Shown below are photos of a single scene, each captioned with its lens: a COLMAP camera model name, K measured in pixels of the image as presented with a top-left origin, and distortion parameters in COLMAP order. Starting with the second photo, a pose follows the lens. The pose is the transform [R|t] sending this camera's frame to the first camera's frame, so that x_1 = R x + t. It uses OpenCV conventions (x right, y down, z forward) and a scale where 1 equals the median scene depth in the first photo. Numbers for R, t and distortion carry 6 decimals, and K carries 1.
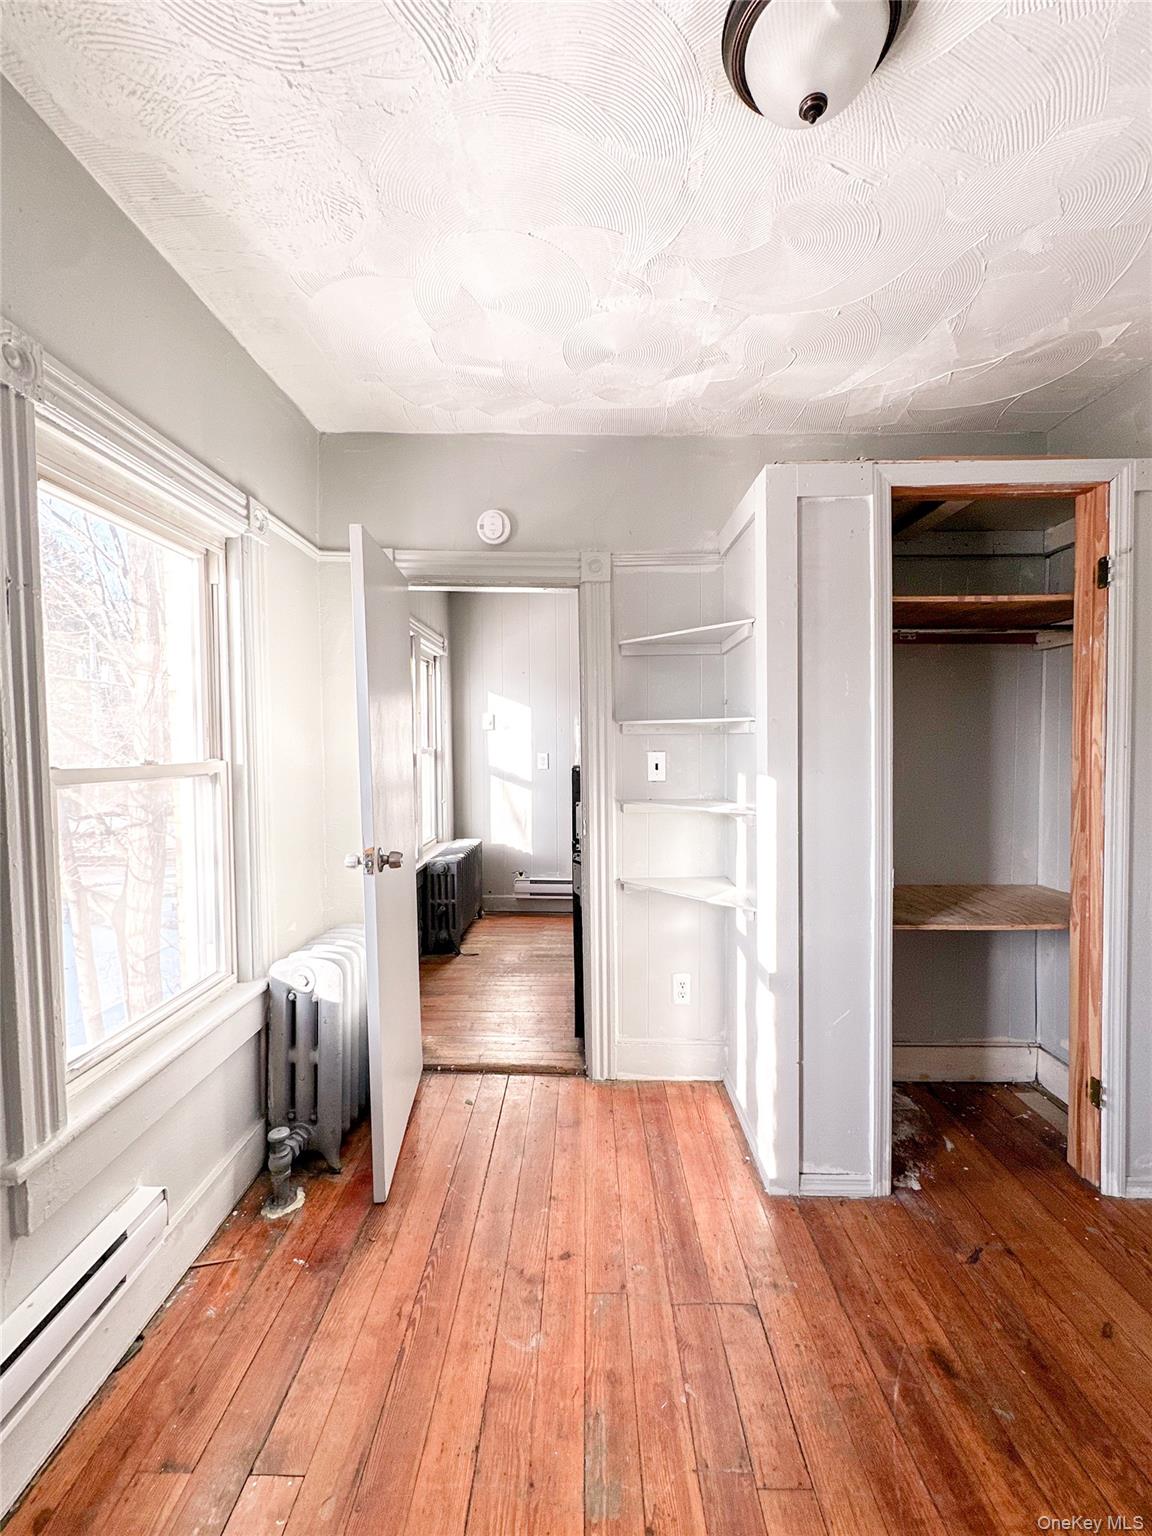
lens RADIAL K [[641.9, 0, 576.2], [0, 641.9, 762.7], [0, 0, 1]] dist [-0.002597, 0.001171]
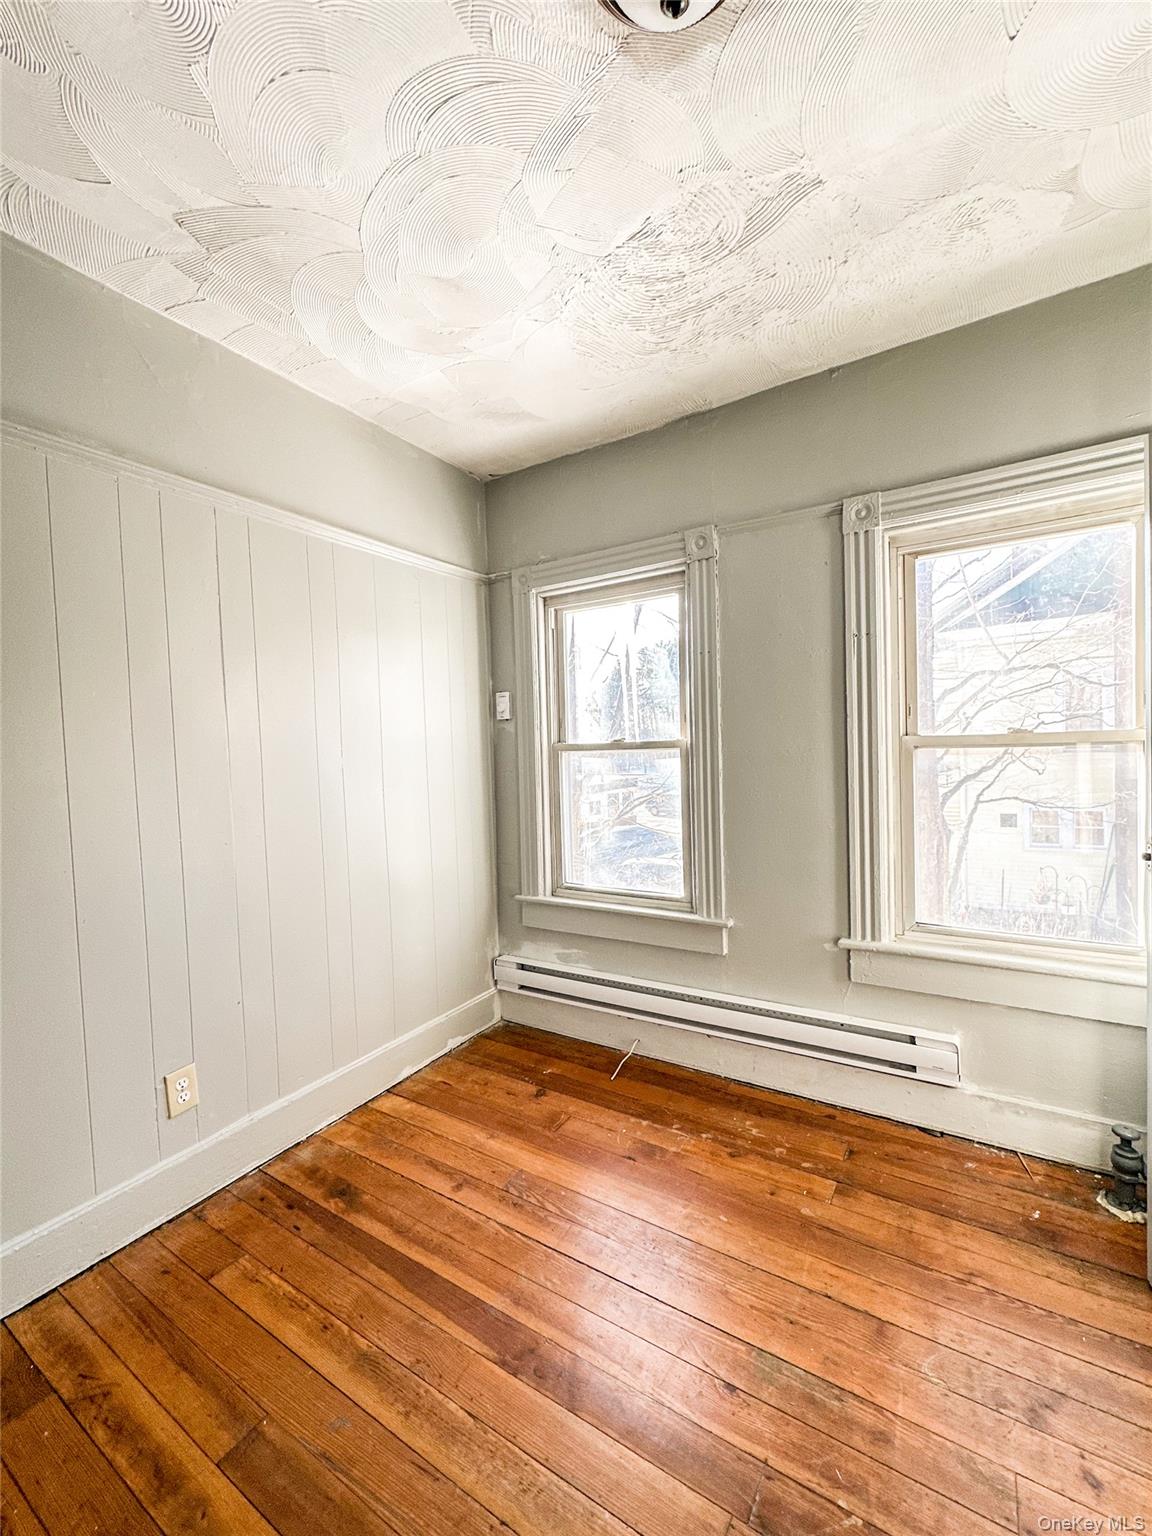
lens RADIAL K [[641.9, 0, 576.2], [0, 641.9, 762.7], [0, 0, 1]] dist [-0.002597, 0.001171]
pose [[-0.523137, 0.040700, -0.851276, 0.741886], [0.003519, 0.998954, 0.045599, 0.000643], [0.852241, 0.020859, -0.522733, 0.821527]]
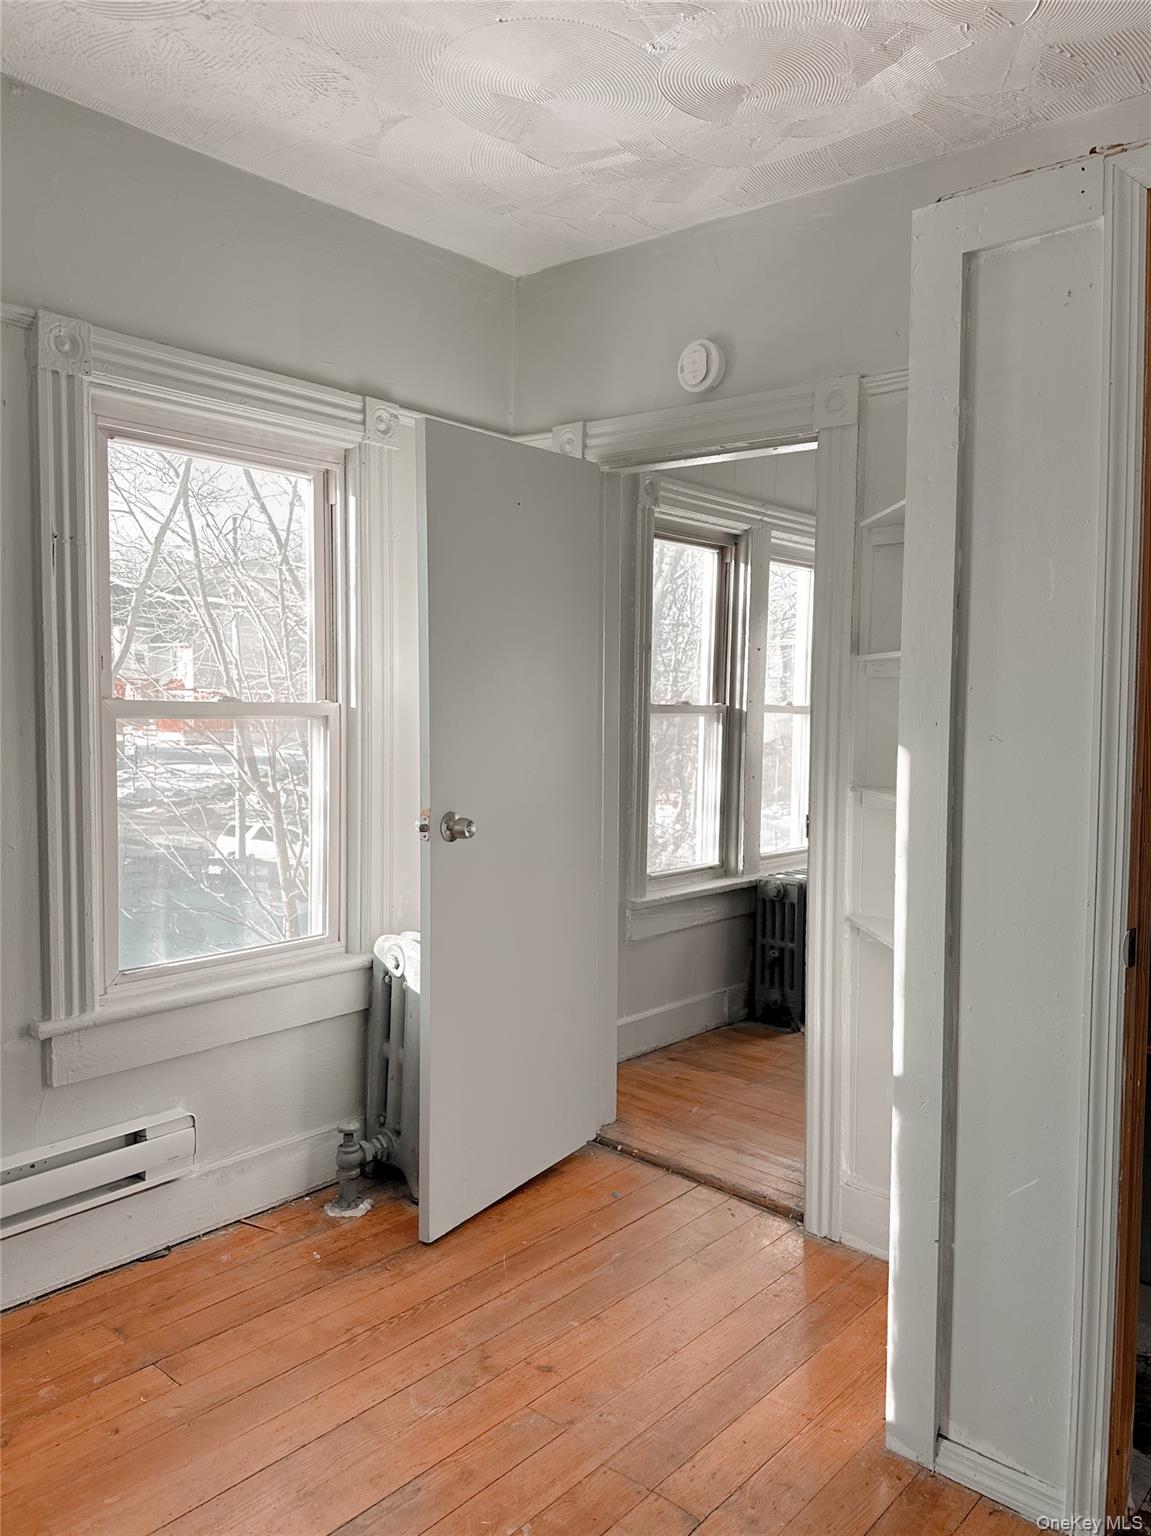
lens RADIAL K [[1150.2, 0, 566.5], [0, 1150.2, 762.9], [0, 0, 1]] dist [0.076765, -0.092840]
pose [[0.760360, 0.051373, -0.647467, 0.792943], [-0.038891, 0.998679, 0.033567, 0.015742], [0.648337, -0.000342, 0.761354, -0.018492]]
